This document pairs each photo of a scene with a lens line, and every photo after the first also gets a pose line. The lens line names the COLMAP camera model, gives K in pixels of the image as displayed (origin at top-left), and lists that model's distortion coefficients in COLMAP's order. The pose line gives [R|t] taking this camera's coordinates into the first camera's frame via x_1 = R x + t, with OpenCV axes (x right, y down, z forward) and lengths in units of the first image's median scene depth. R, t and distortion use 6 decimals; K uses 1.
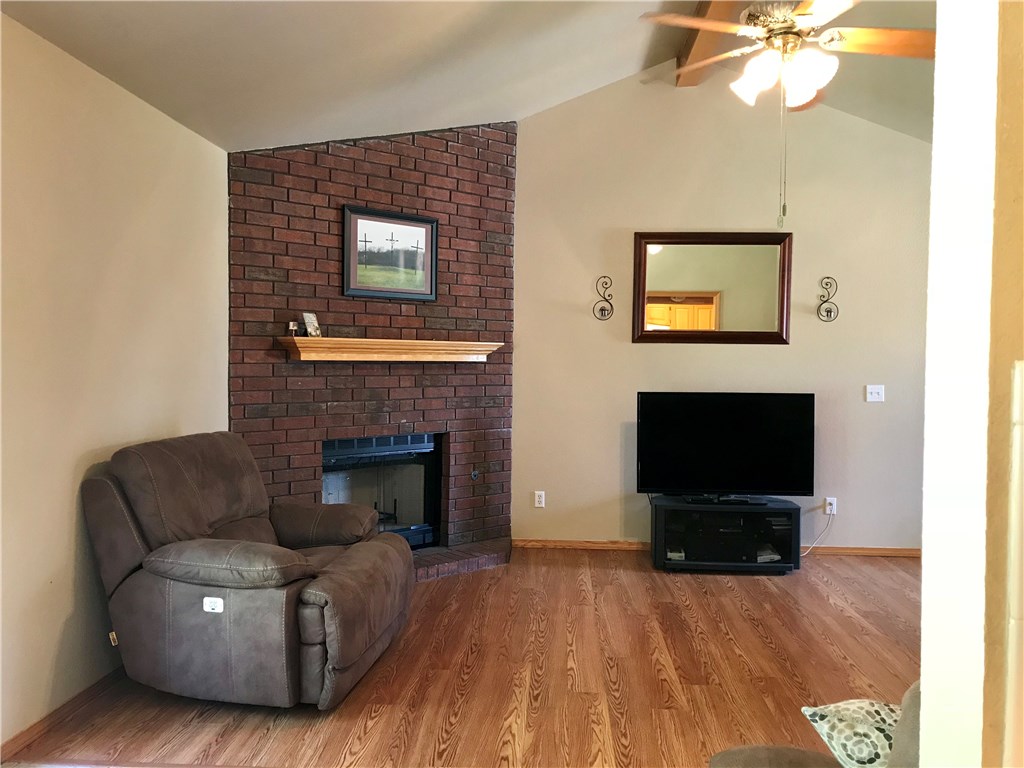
lens RADIAL K [[826.2, 0, 513.7], [0, 826.2, 379.4], [0, 0, 1]] dist [0.059037, -0.082948]
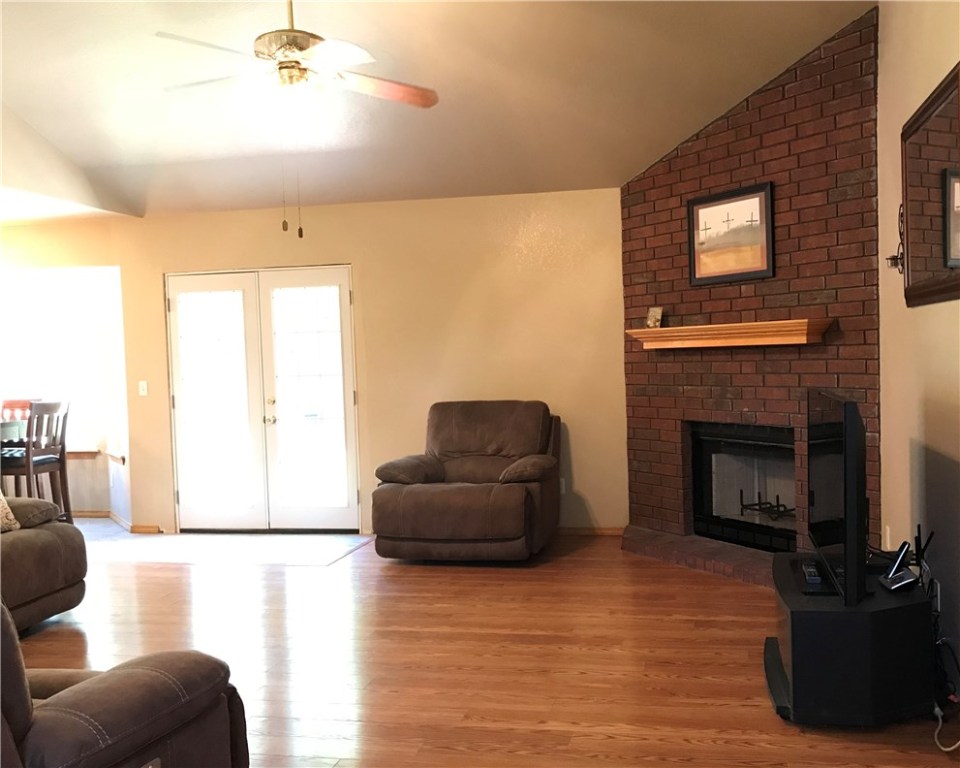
lens RADIAL K [[922.7, 0, 546.1], [0, 922.7, 399.1], [0, 0, 1]] dist [0.105410, -0.344696]
pose [[-0.118873, 0.044571, -0.991909, 0.955214], [0.004423, 0.999006, 0.044360, -0.009453], [0.992900, 0.000886, -0.118952, 0.914149]]
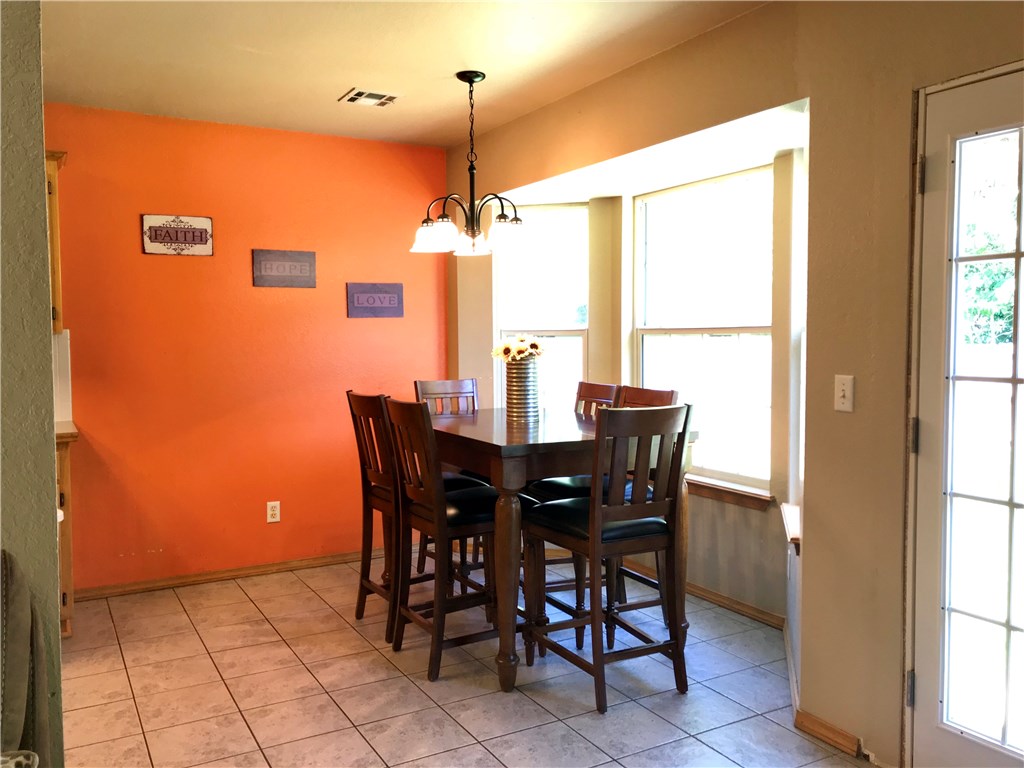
lens RADIAL K [[826.2, 0, 513.7], [0, 826.2, 379.4], [0, 0, 1]] dist [0.059037, -0.082948]
pose [[-0.838643, 0.018428, -0.544370, 0.099389], [-0.020479, 0.997654, 0.065322, -0.003708], [0.544297, 0.065930, -0.836298, 0.468708]]
